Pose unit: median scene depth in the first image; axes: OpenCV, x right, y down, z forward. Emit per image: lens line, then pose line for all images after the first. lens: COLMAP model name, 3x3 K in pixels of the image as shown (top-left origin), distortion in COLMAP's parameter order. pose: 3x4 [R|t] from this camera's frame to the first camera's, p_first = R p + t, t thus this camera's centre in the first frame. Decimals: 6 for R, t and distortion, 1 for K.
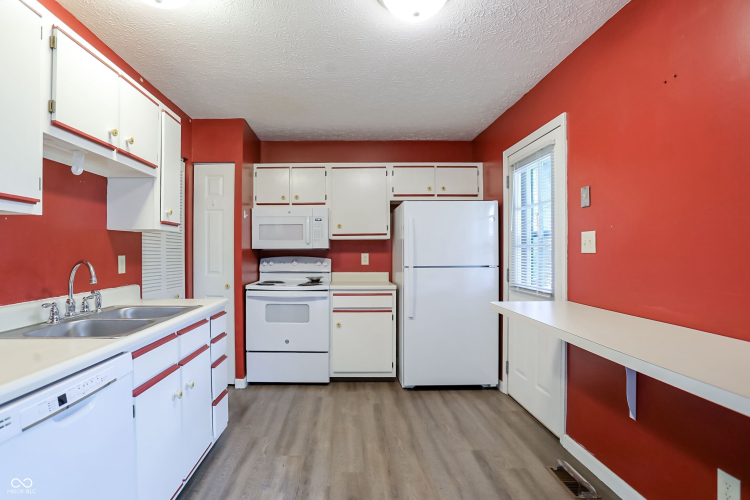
lens RADIAL K [[443.9, 0, 375.3], [0, 443.9, 256.3], [0, 0, 1]] dist [-0.087526, 0.000297]
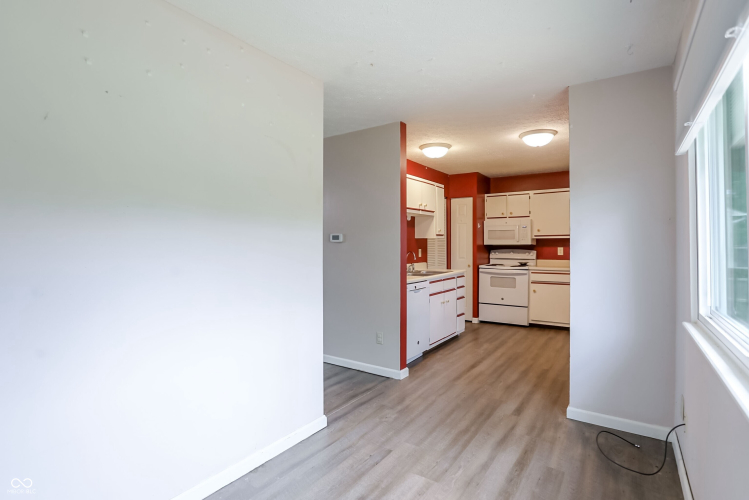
lens RADIAL K [[365.2, 0, 374.0], [0, 365.2, 249.9], [0, 0, 1]] dist [-0.032603, 0.000079]
pose [[0.821321, 0.005561, -0.570439, 0.190562], [-0.001591, 0.999971, 0.007457, -0.007370], [0.570464, -0.005217, 0.821306, -0.436695]]
